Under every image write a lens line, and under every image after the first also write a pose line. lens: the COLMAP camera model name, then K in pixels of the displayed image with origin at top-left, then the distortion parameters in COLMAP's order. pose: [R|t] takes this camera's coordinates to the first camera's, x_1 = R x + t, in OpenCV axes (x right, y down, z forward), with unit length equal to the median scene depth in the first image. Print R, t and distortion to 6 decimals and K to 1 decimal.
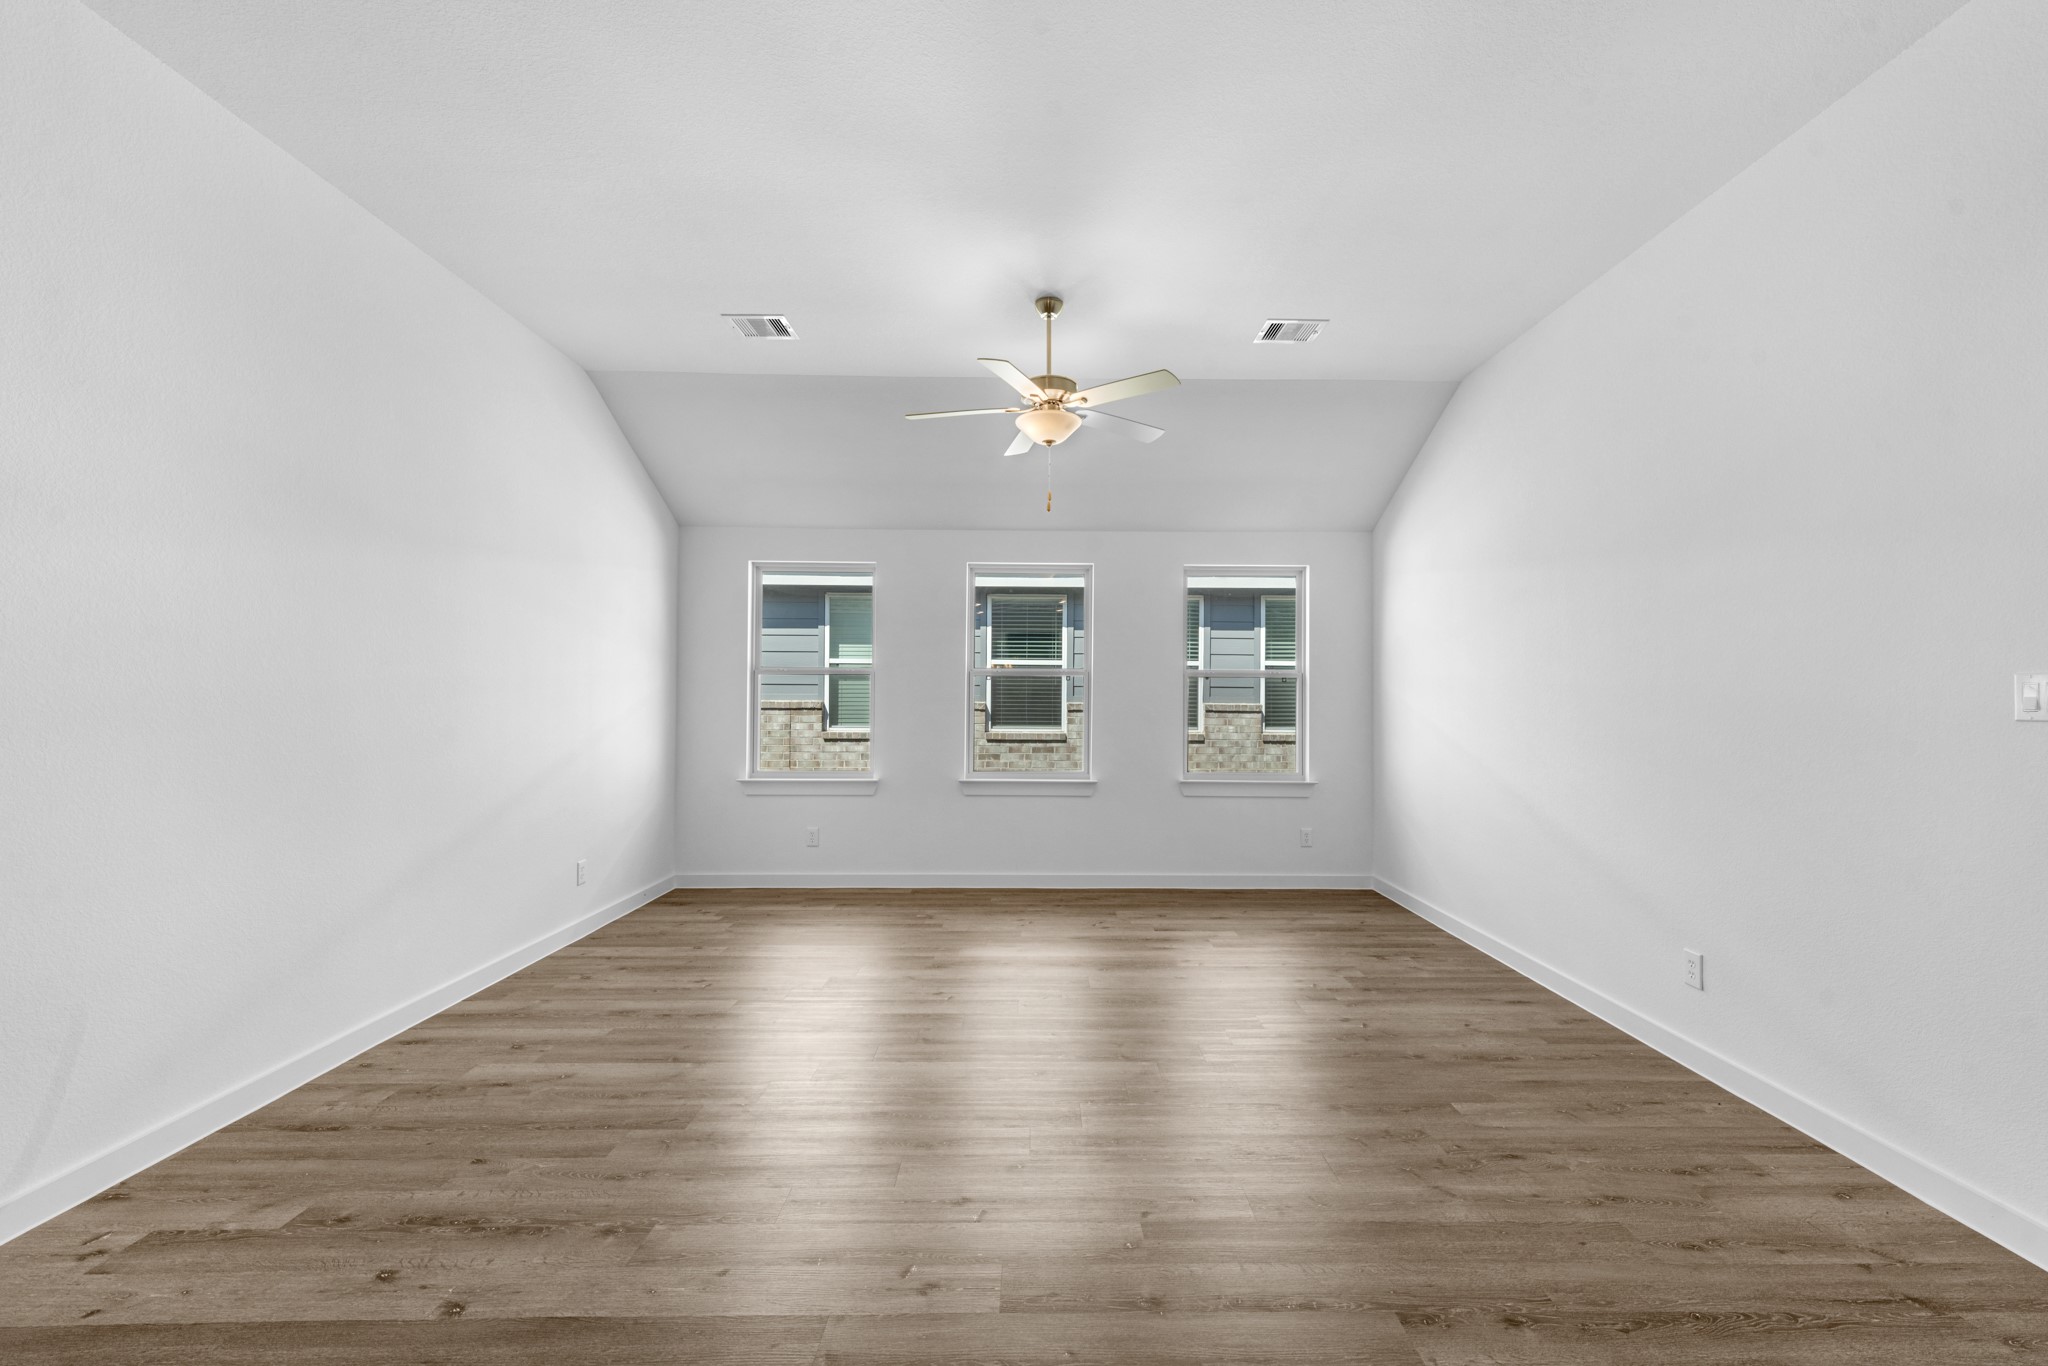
lens RADIAL K [[825.0, 0, 1024.0], [0, 825.0, 683.0], [0, 0, 1]] dist [0.022553, 0.000103]
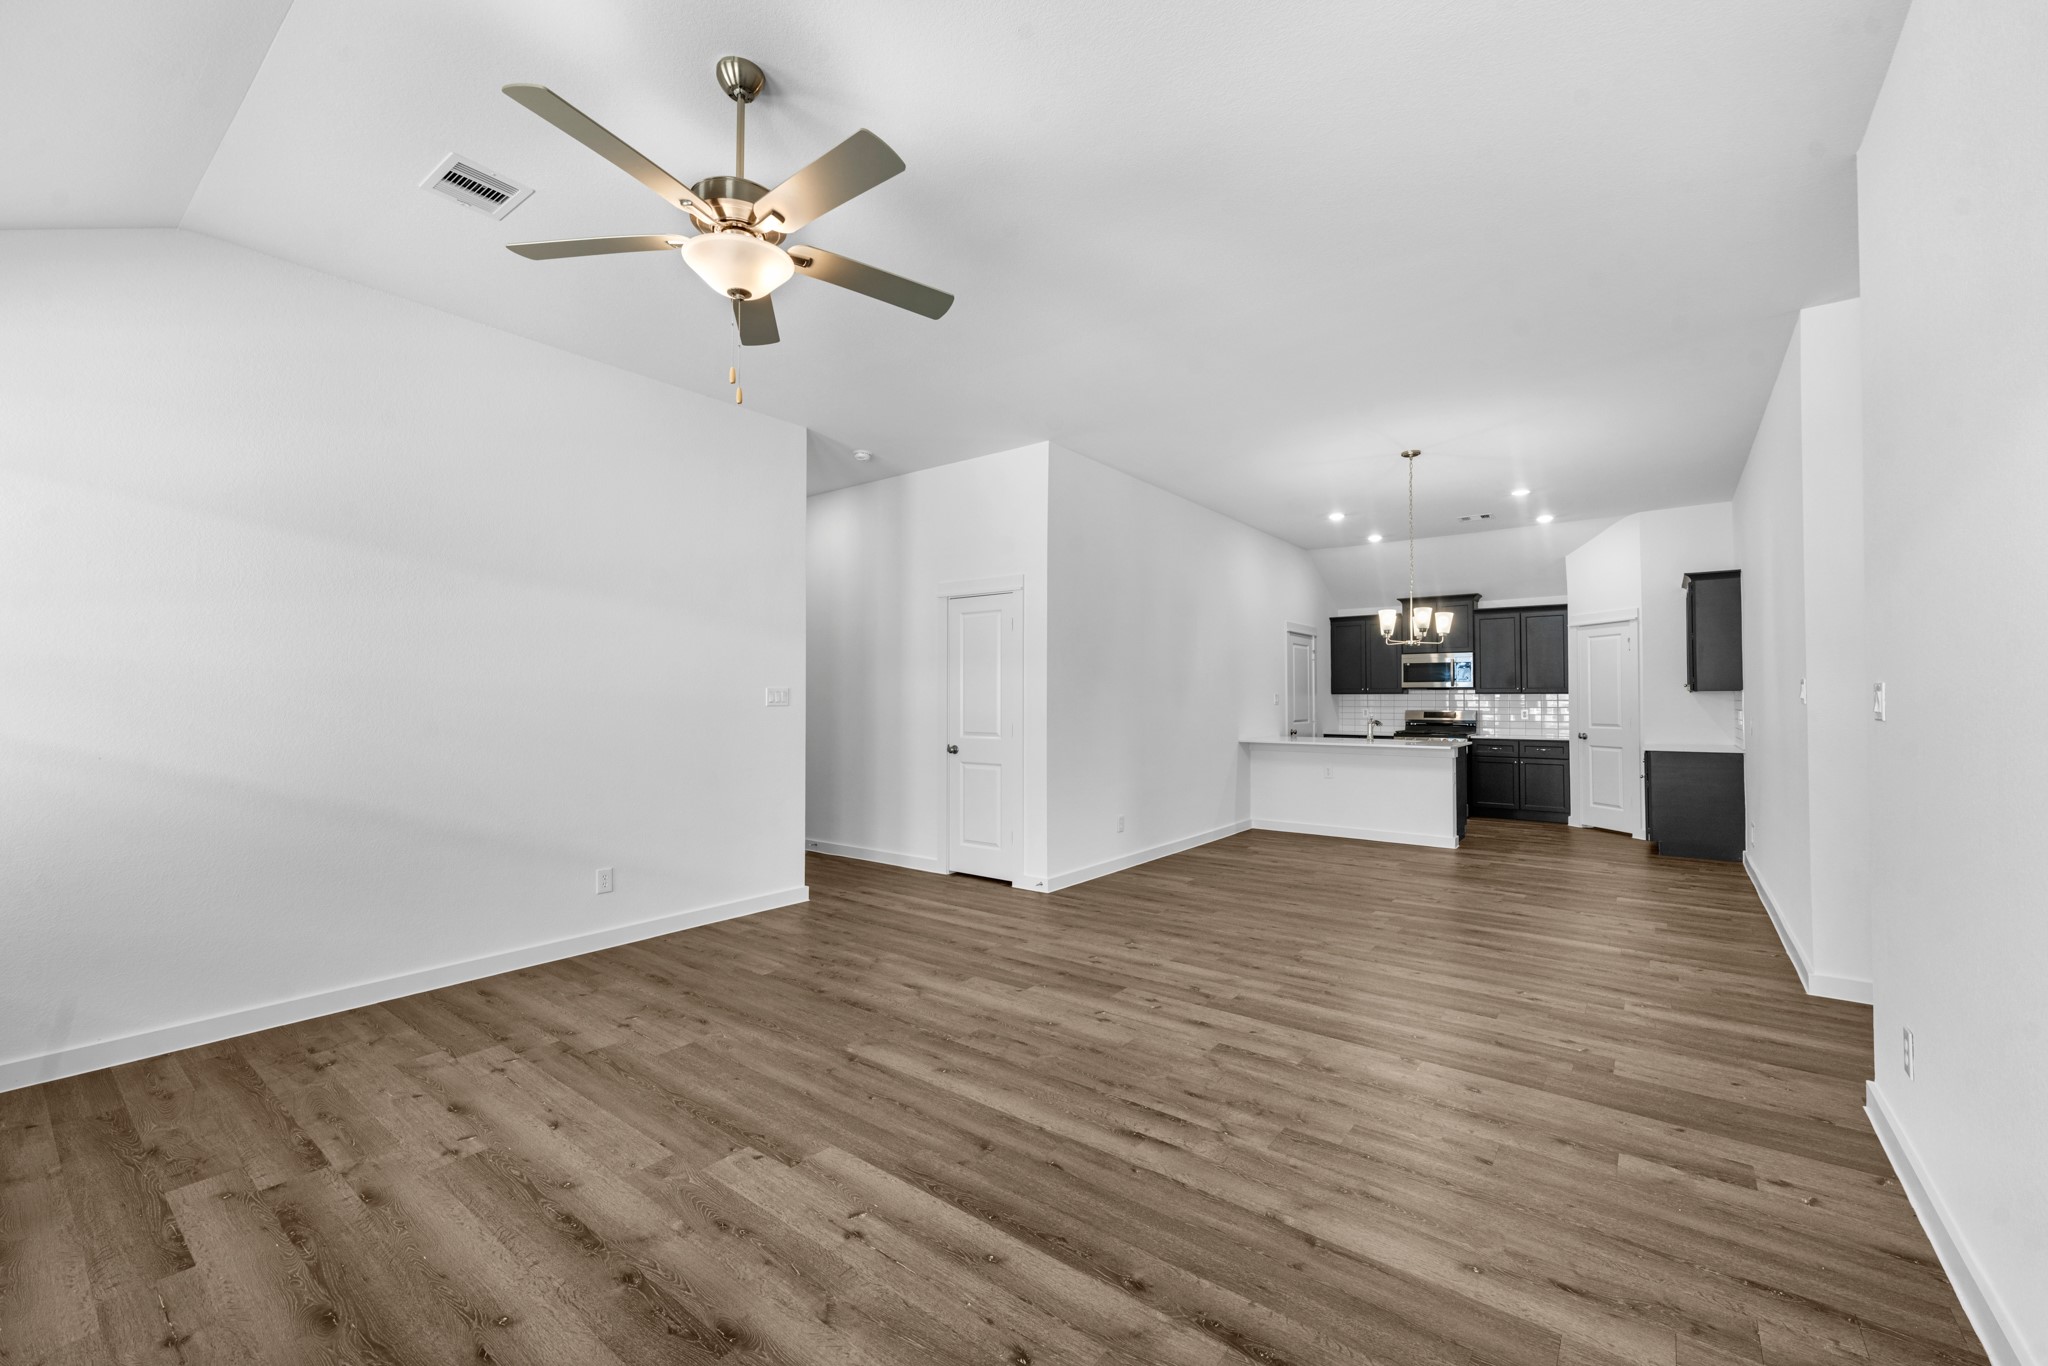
lens RADIAL K [[825.0, 0, 1024.0], [0, 825.0, 683.0], [0, 0, 1]] dist [0.022553, 0.000103]
pose [[-0.798970, 0.009145, 0.601301, -0.732501], [-0.015796, 0.999220, -0.036186, 0.042862], [-0.601163, -0.038409, -0.798203, 1.926678]]
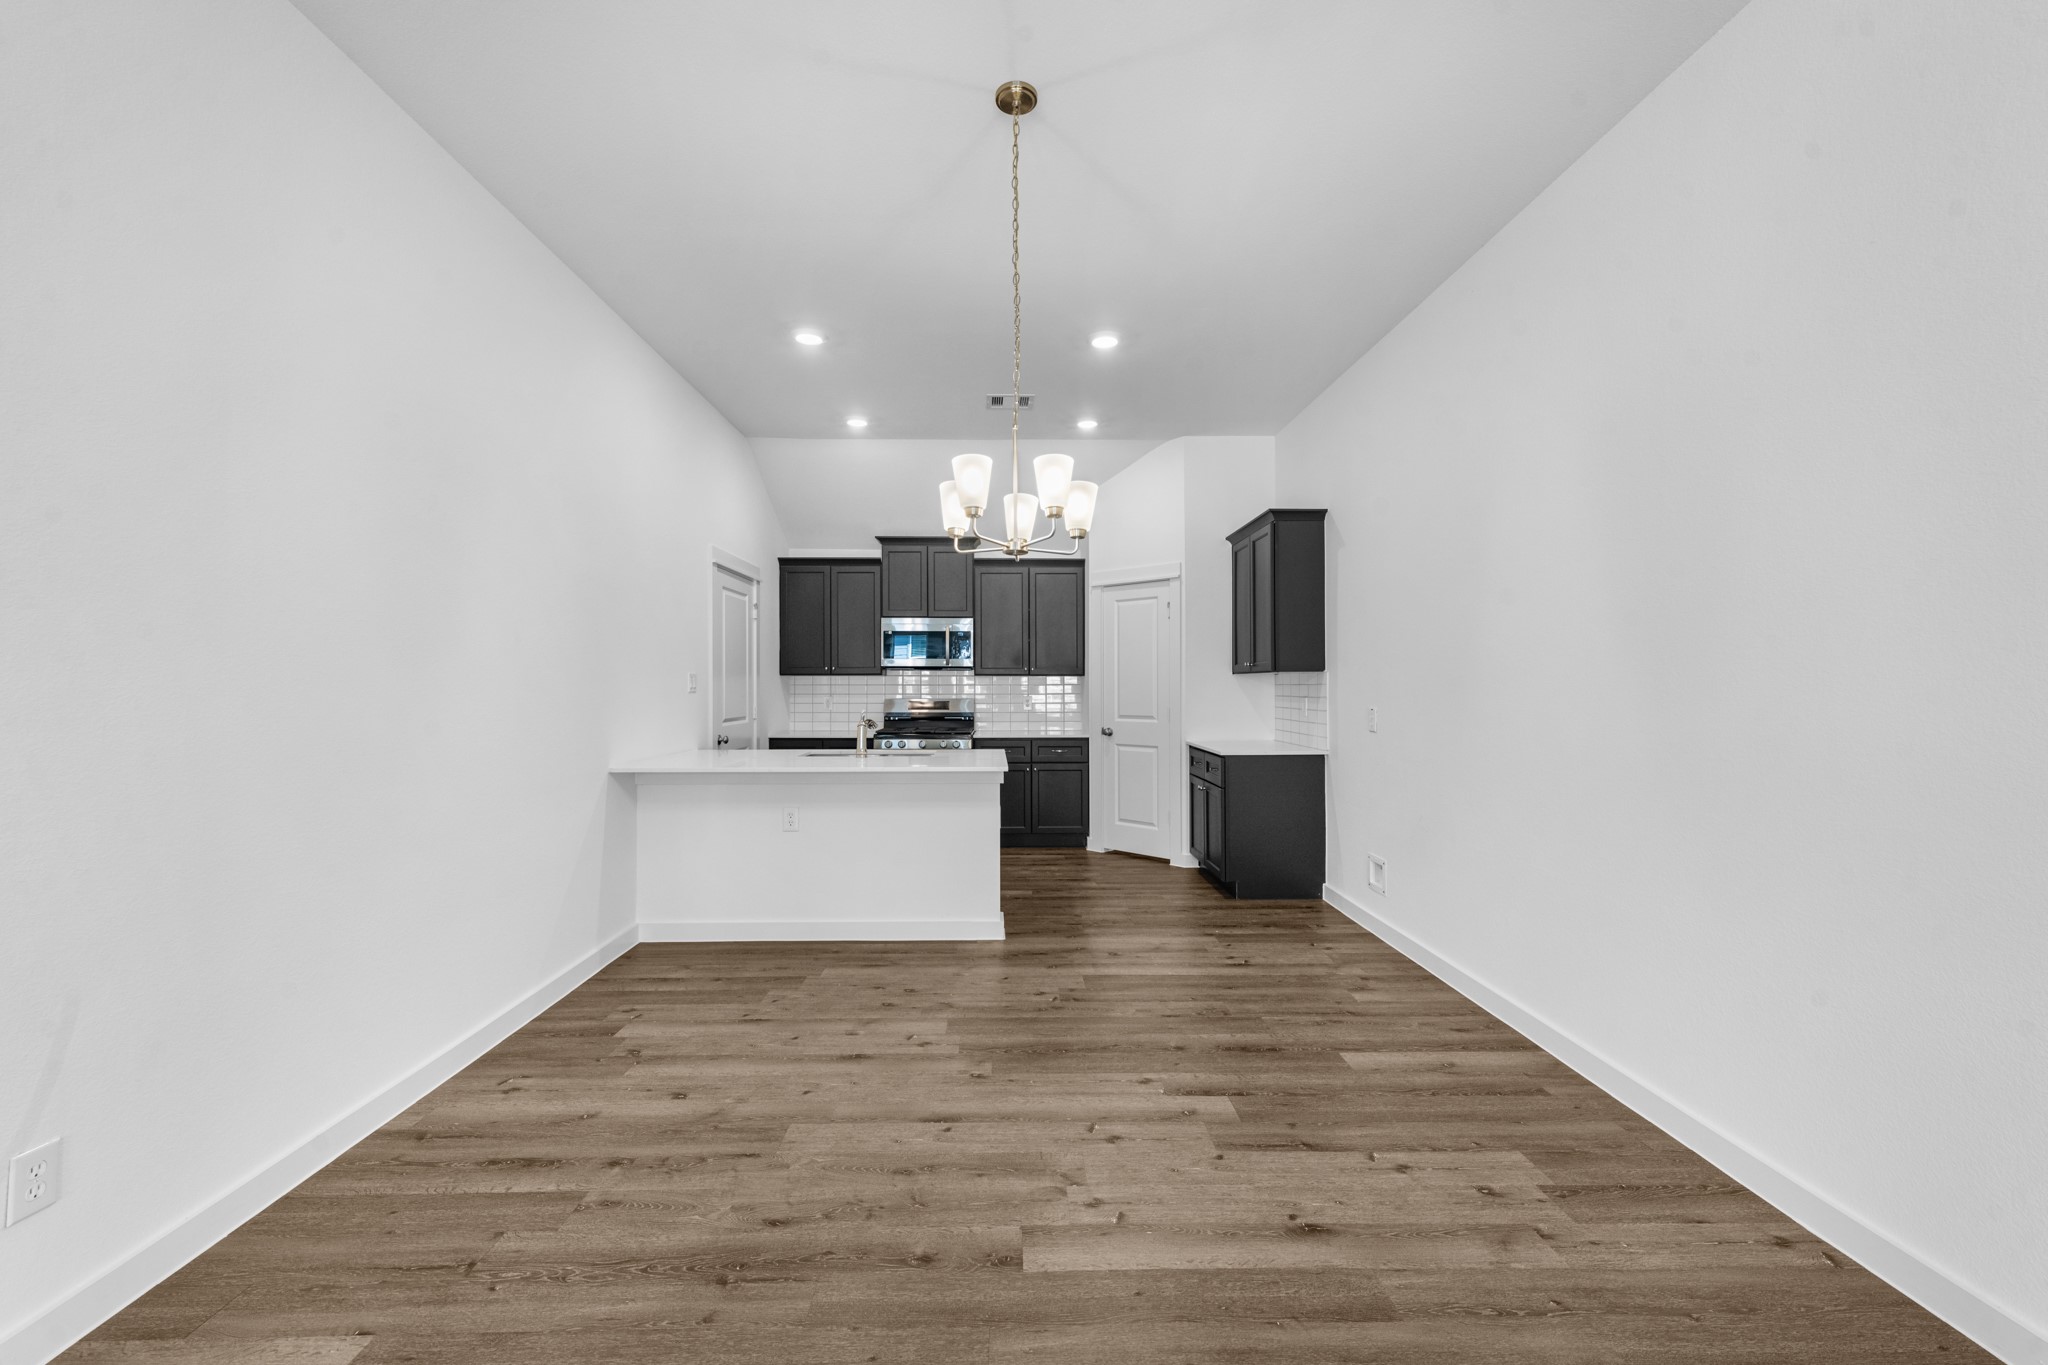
lens RADIAL K [[825.0, 0, 1024.0], [0, 825.0, 682.5], [0, 0, 1]] dist [0.022553, 0.000103]
pose [[-0.999587, -0.003033, -0.028586, -0.704849], [-0.002339, 0.999702, -0.024292, 0.041245], [0.028651, -0.024215, -0.999296, 1.849431]]
